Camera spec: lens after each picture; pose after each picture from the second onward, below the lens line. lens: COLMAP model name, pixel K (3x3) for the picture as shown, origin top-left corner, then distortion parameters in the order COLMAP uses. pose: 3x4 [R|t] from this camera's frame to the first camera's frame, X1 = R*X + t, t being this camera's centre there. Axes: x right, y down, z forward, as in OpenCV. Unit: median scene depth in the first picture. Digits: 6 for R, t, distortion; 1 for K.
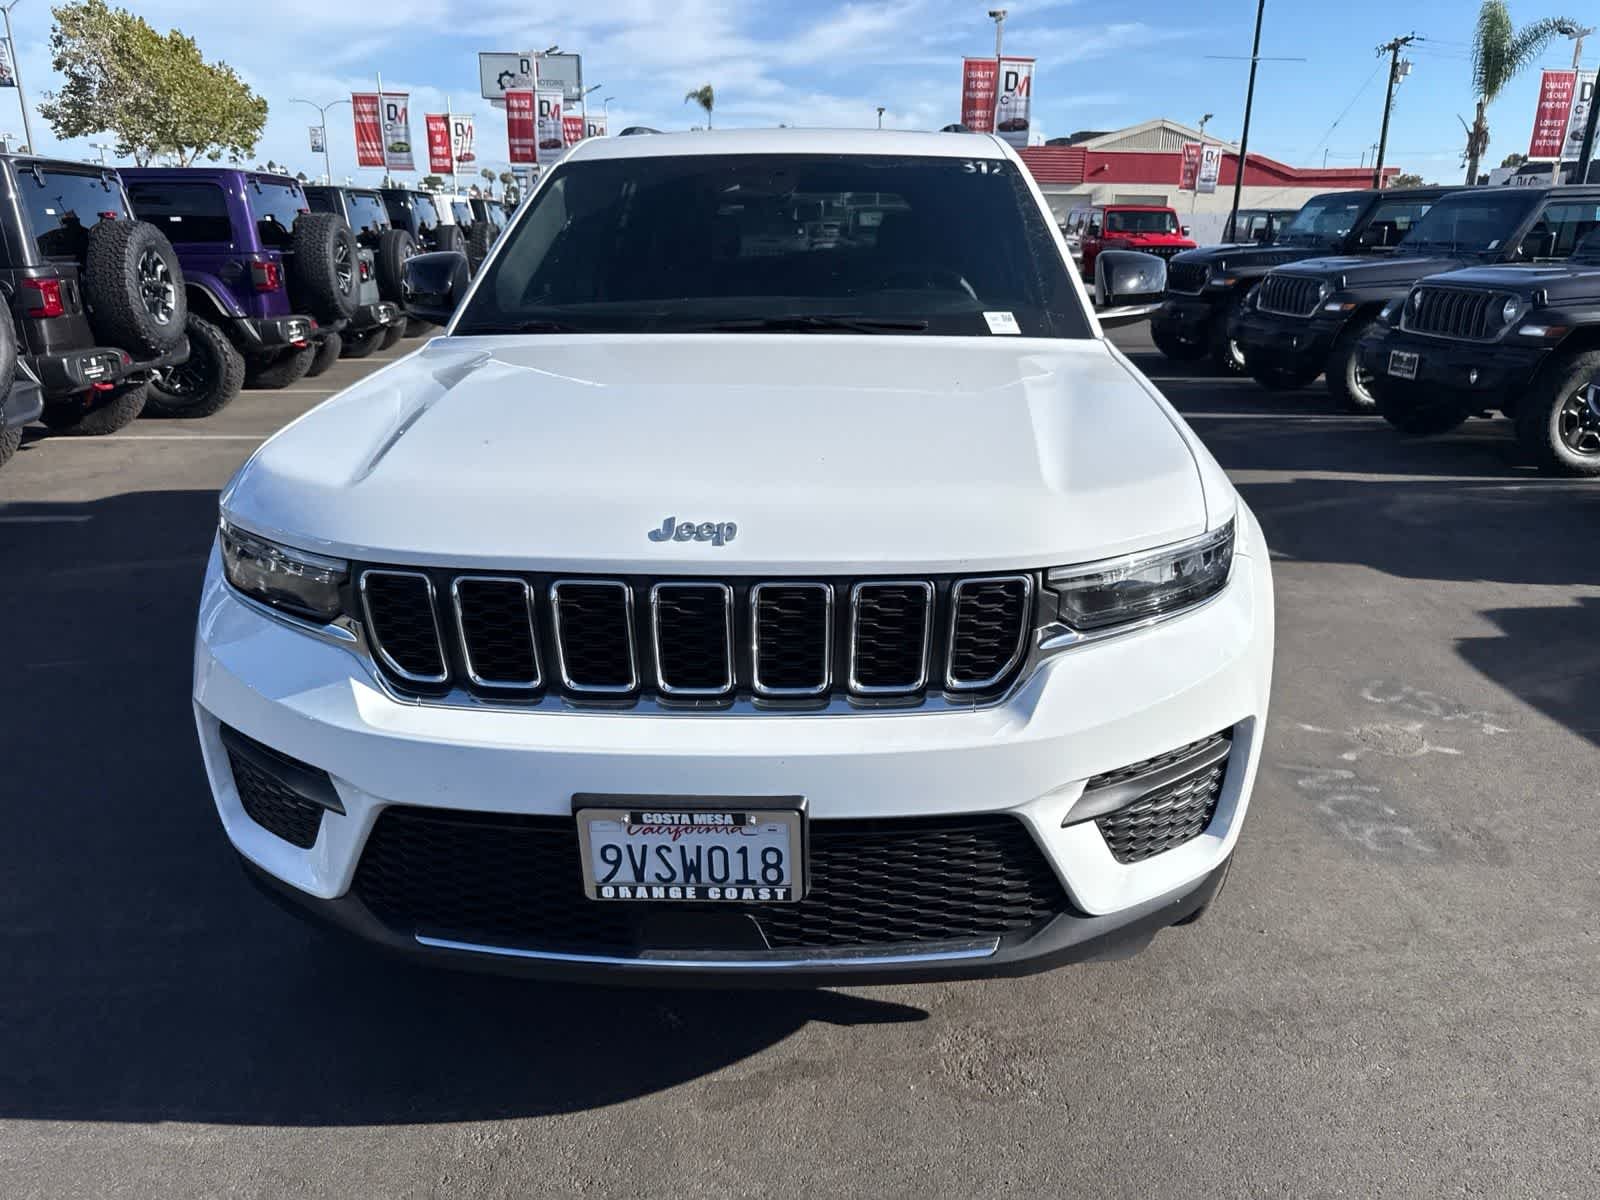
lens RADIAL K [[1150.9, 0, 808.3], [0, 1150.9, 590.4], [0, 0, 1]] dist [0.011992, -0.008658]
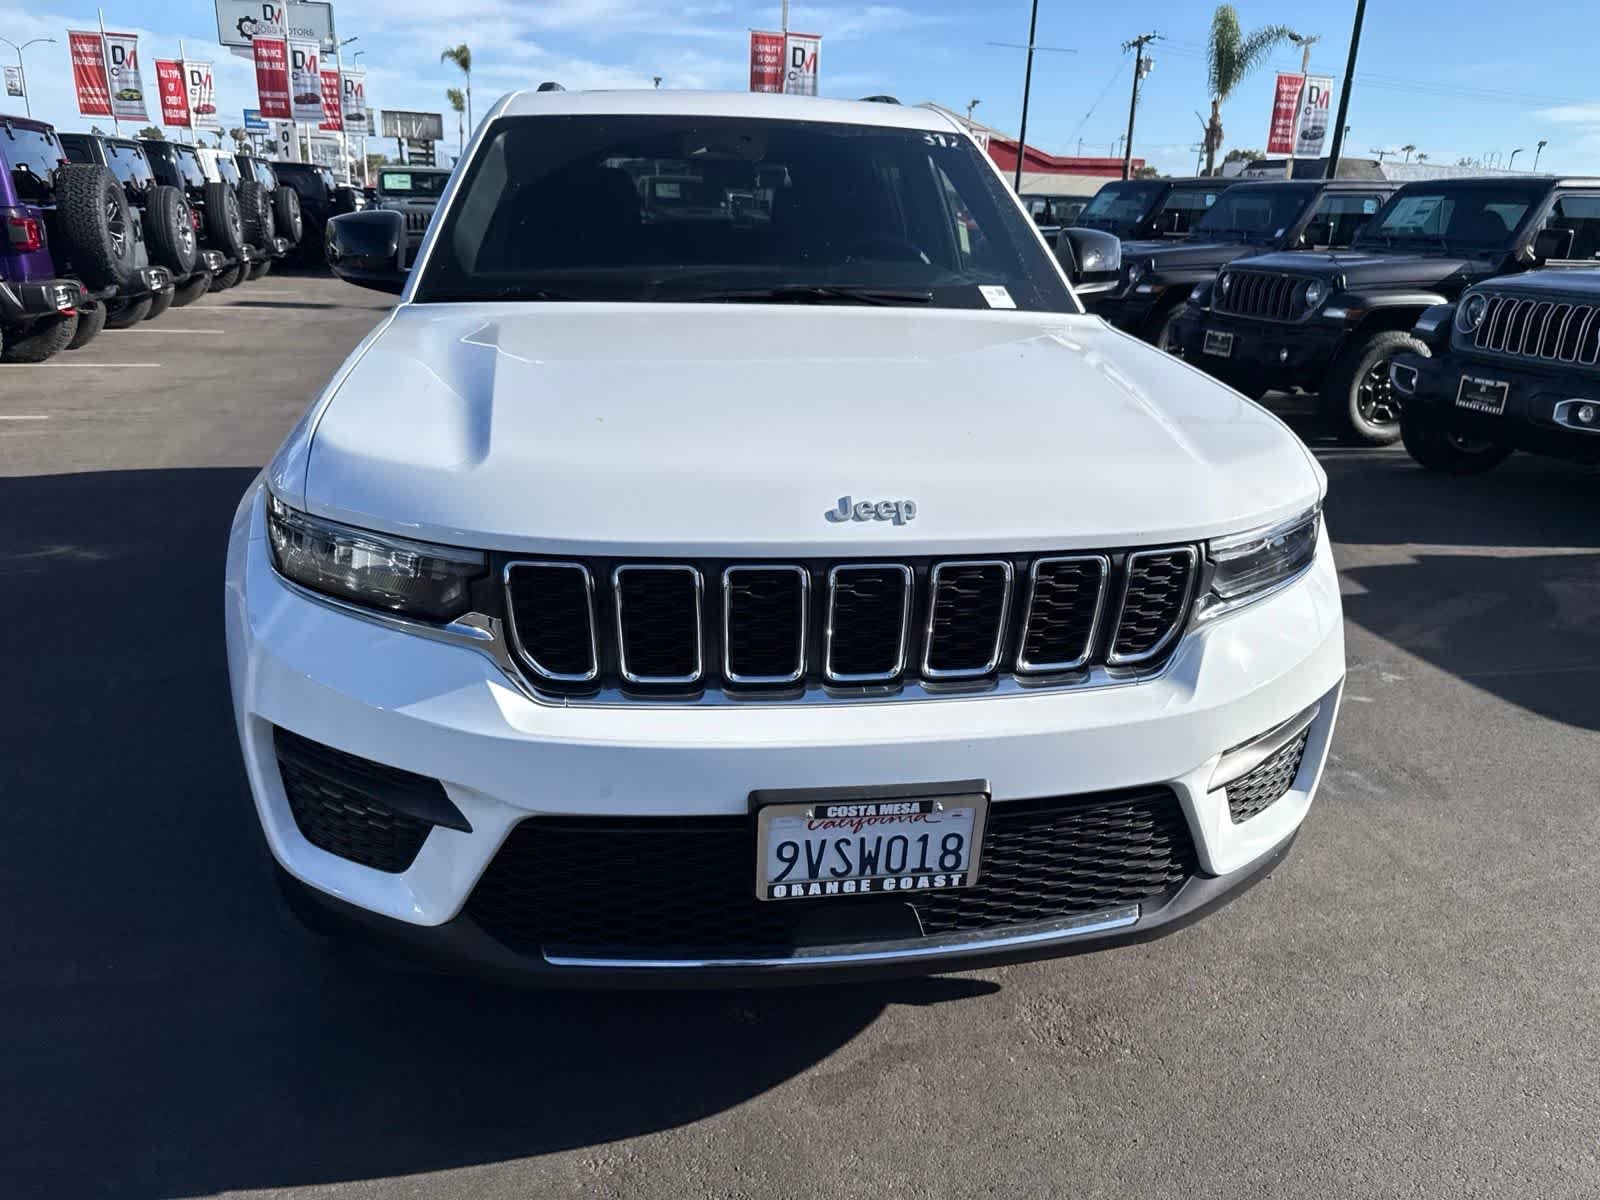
lens RADIAL K [[1149.0, 0, 807.6], [0, 1149.0, 598.7], [0, 0, 1]] dist [0.017230, -0.016016]
pose [[0.981679, -0.035086, 0.187282, -0.076739], [0.030097, 0.999114, 0.029418, -0.001799], [-0.188148, -0.023242, 0.981866, 0.016387]]
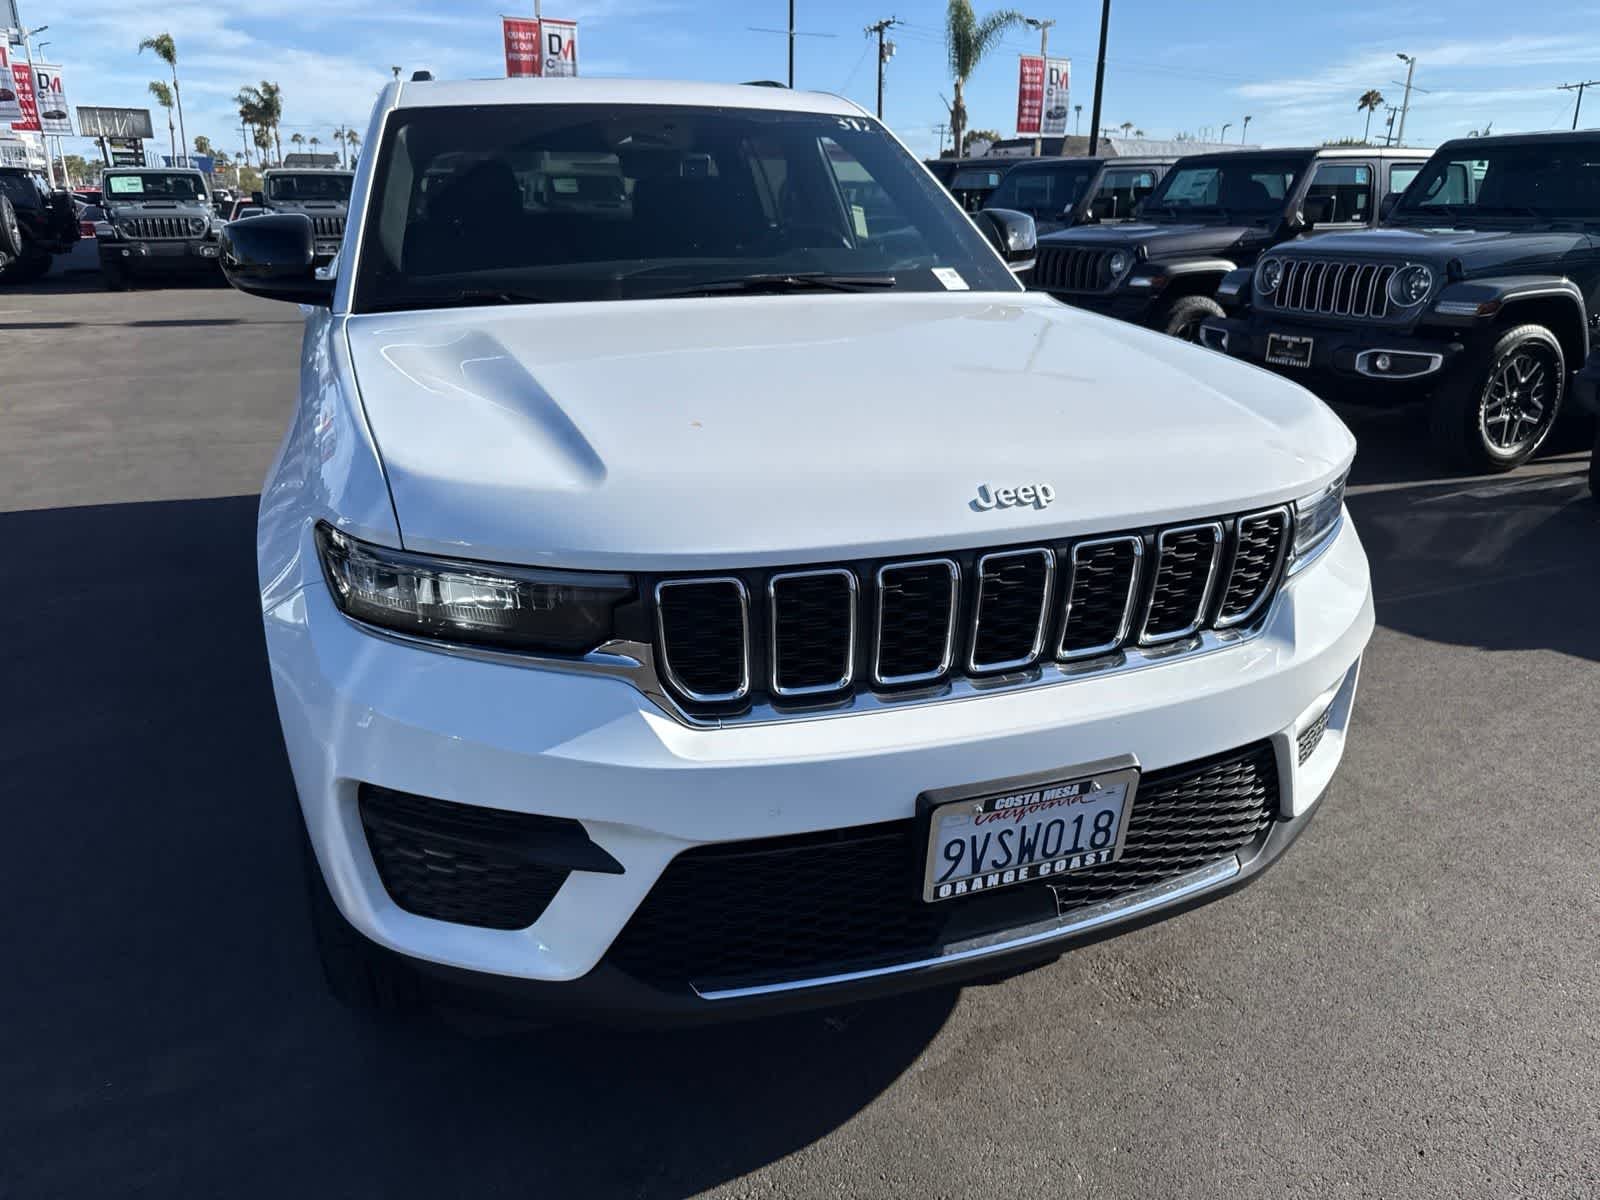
lens RADIAL K [[1149.0, 0, 807.6], [0, 1149.0, 598.7], [0, 0, 1]] dist [0.017230, -0.016016]
pose [[0.924489, -0.128042, 0.359062, -0.139317], [0.117021, 0.991748, 0.052361, -0.008656], [-0.362803, -0.006389, 0.931844, 0.041106]]
